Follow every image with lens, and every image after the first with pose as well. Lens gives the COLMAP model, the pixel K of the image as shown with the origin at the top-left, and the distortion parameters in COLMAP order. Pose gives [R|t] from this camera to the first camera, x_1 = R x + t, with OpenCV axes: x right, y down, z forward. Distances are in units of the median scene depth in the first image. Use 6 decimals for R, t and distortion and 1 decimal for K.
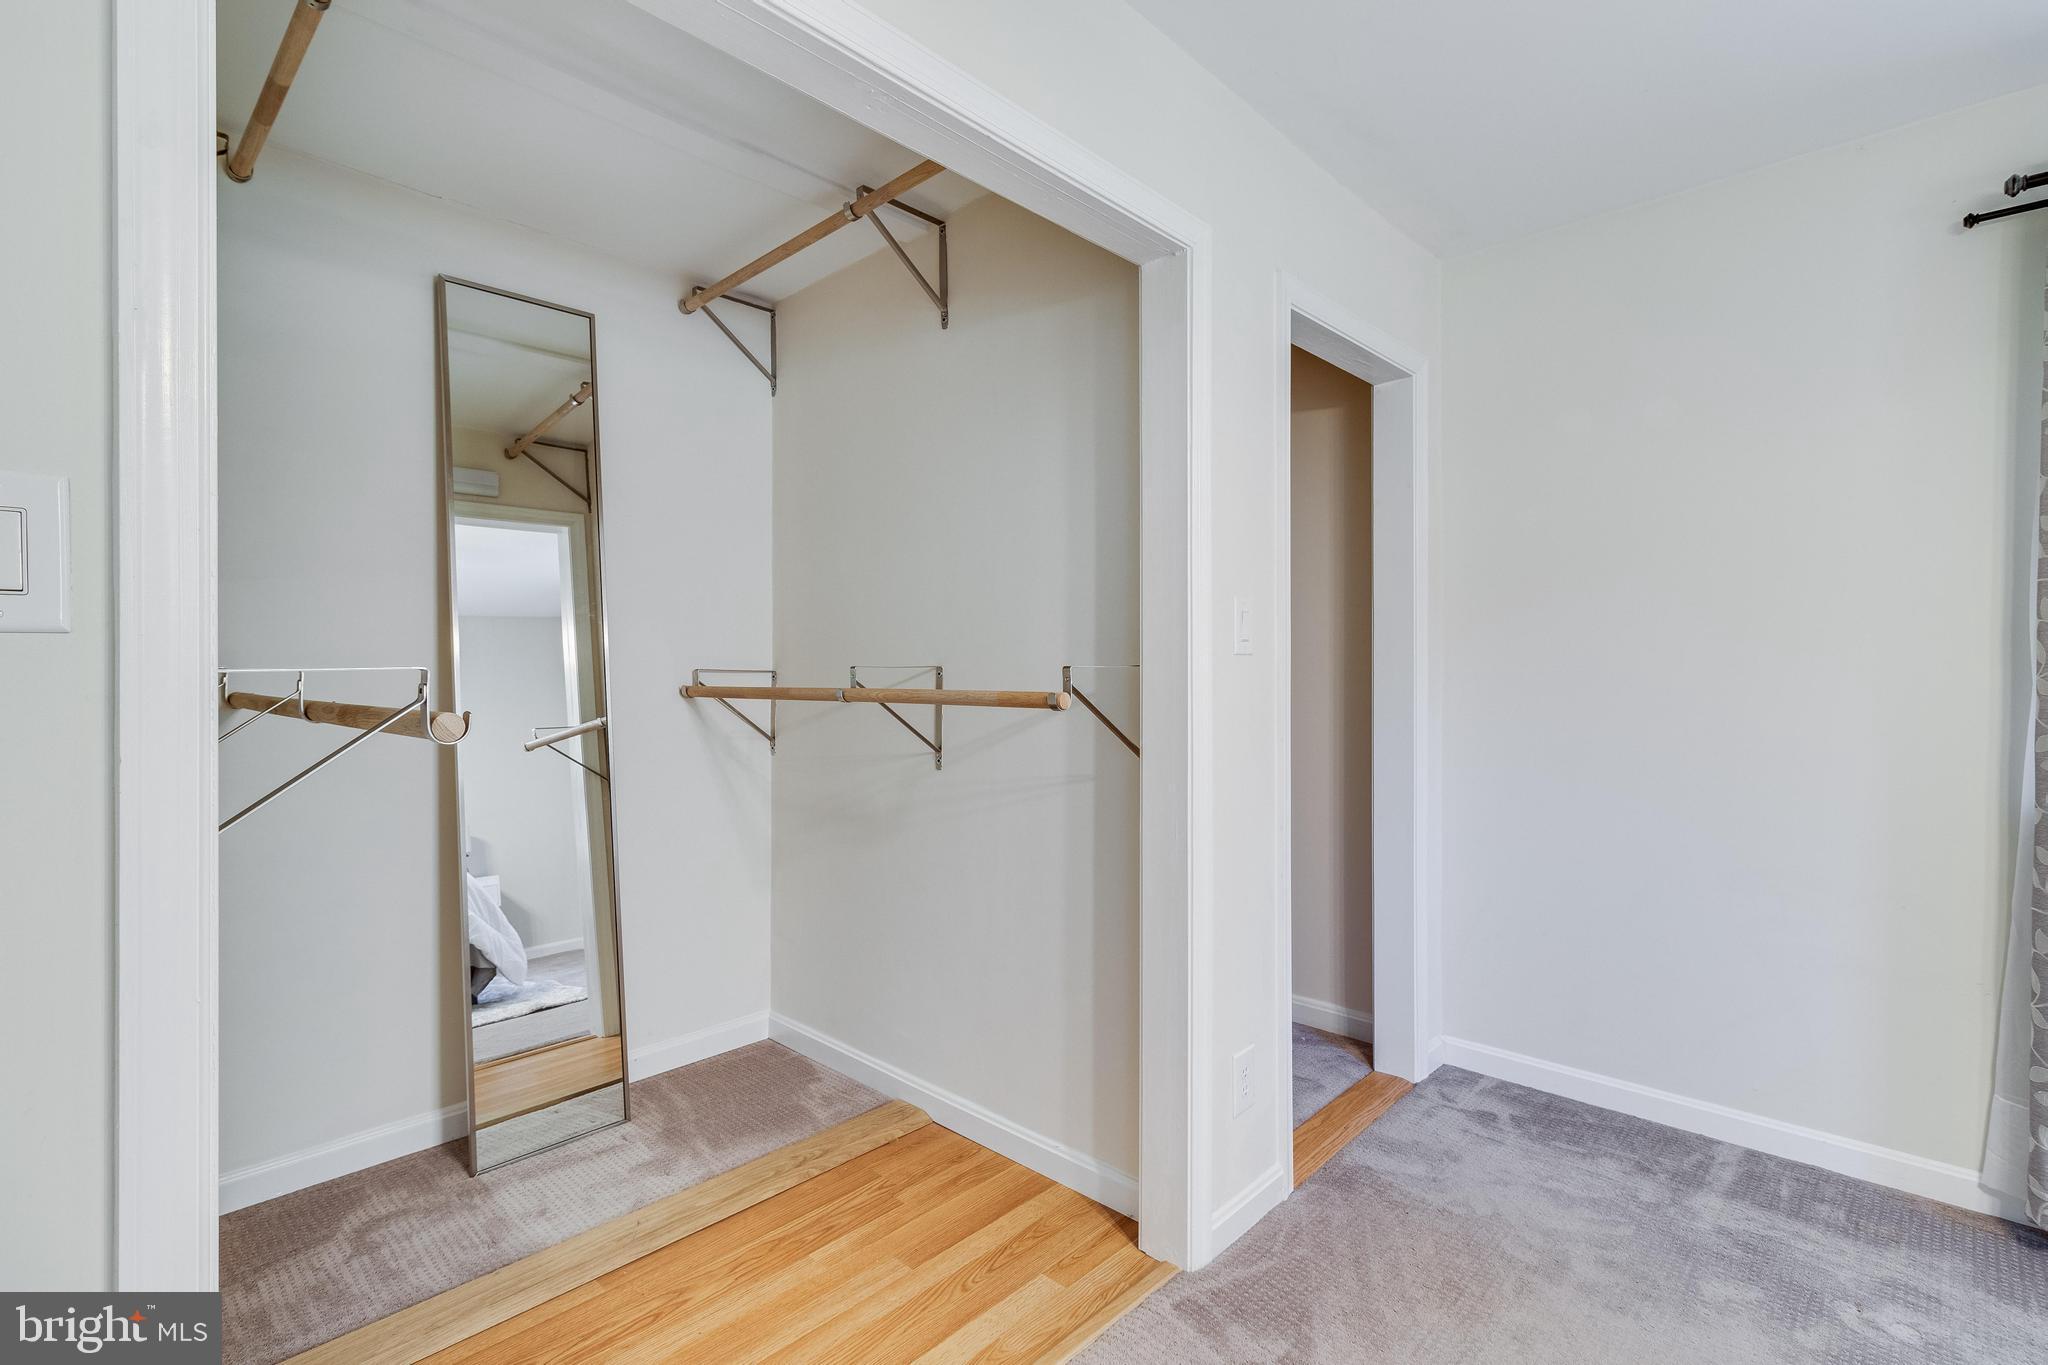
lens RADIAL K [[939.9, 0, 1026.6], [0, 939.9, 666.9], [0, 0, 1]] dist [0.000083, 0.000197]
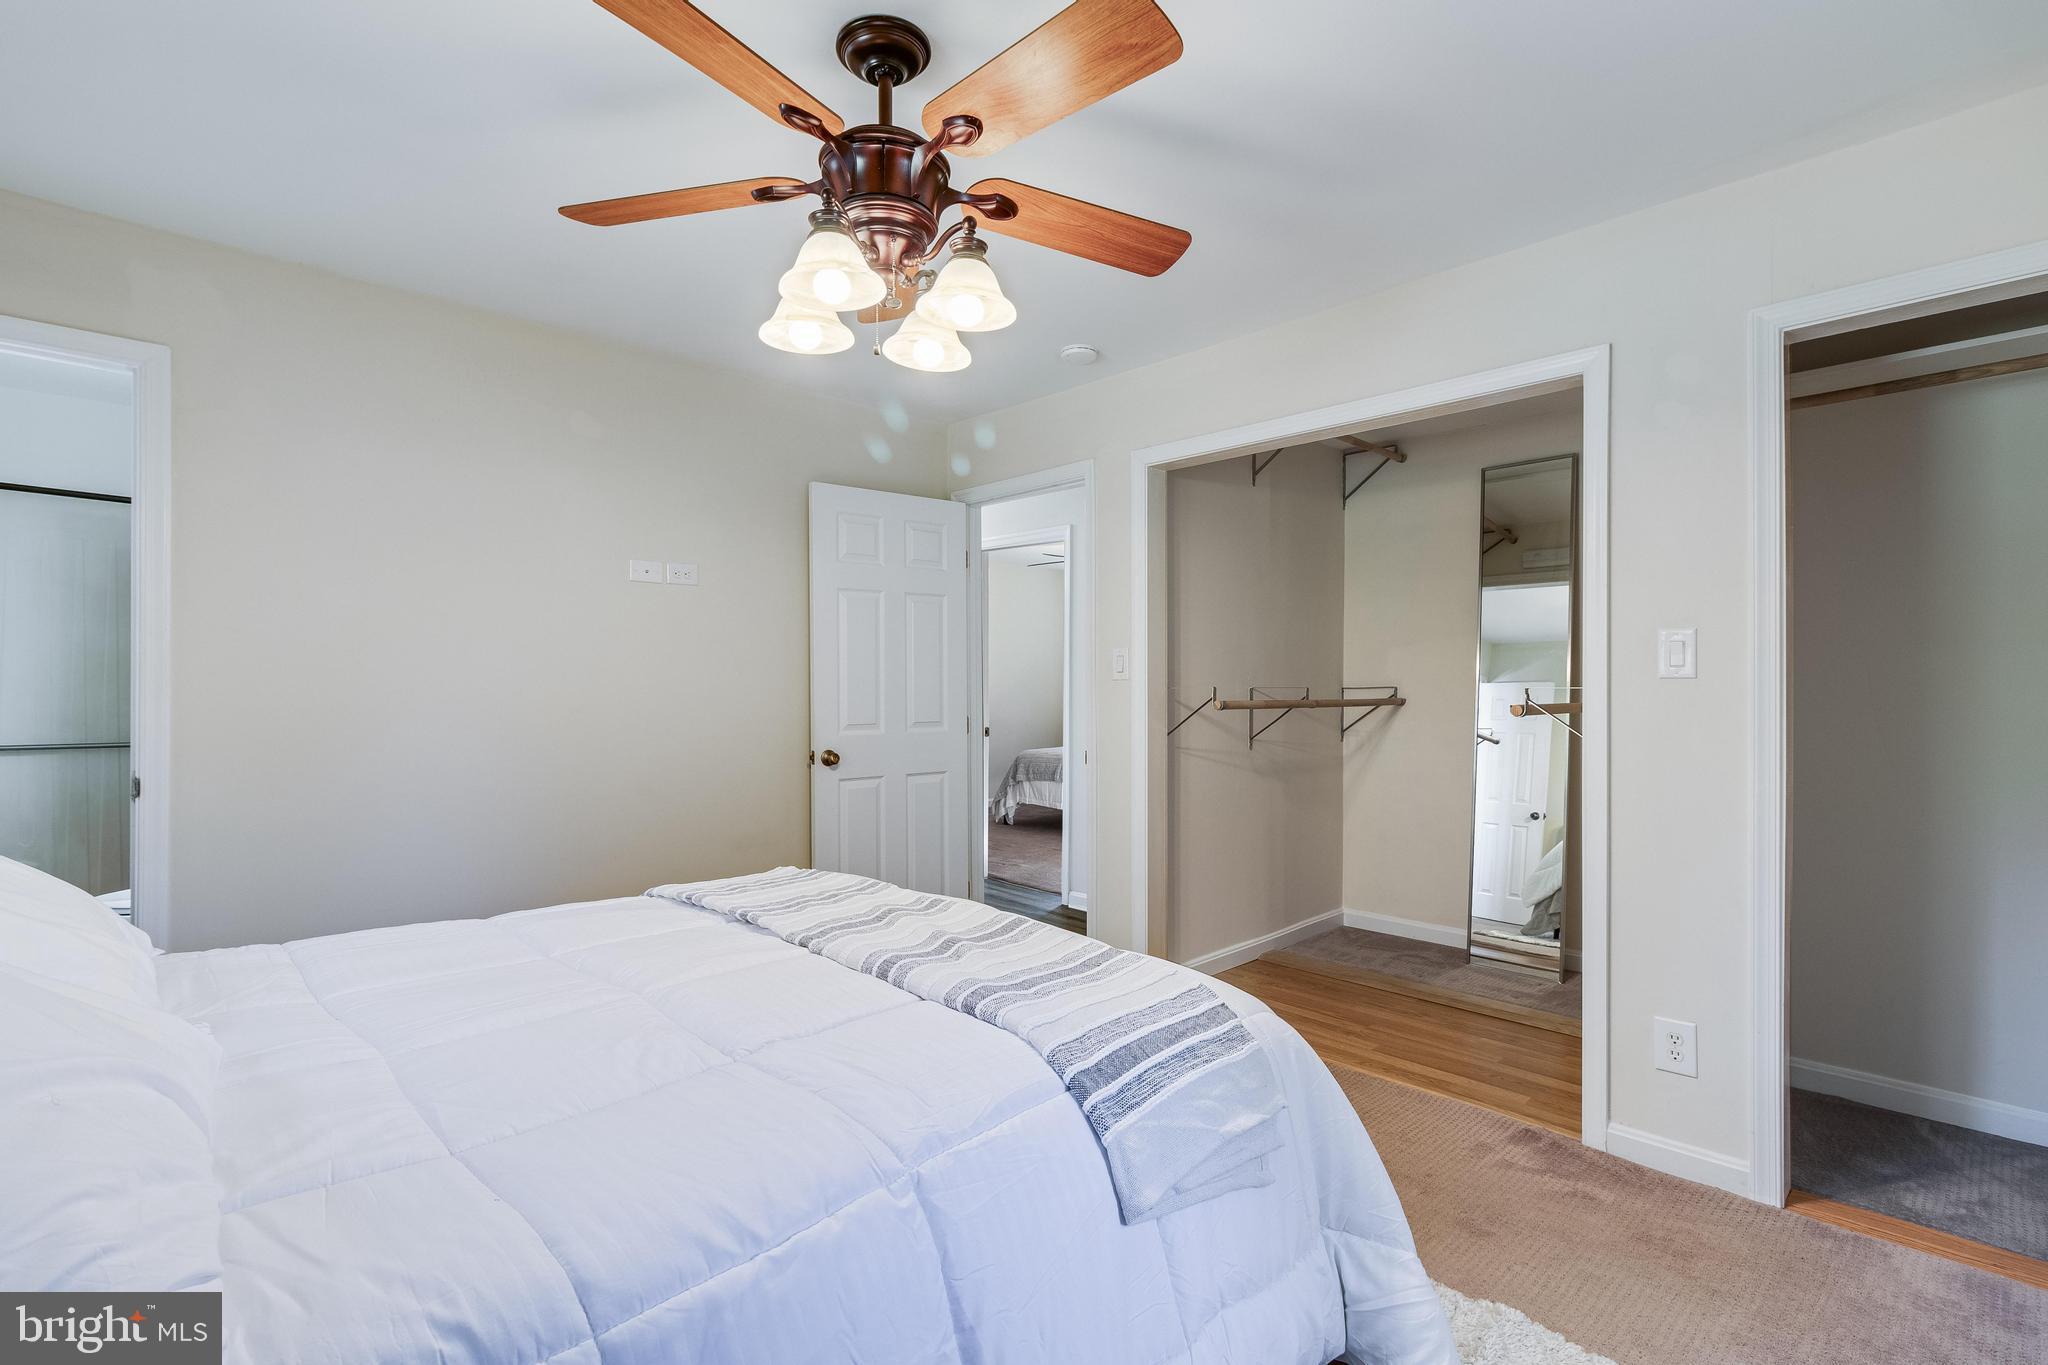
lens RADIAL K [[939.9, 0, 1026.6], [0, 939.9, 666.9], [0, 0, 1]] dist [0.000083, 0.000197]
pose [[-0.039922, -0.011965, -0.999131, 1.491648], [0.005227, 0.999912, -0.012183, -0.022990], [0.999189, -0.005709, -0.039856, 0.251678]]
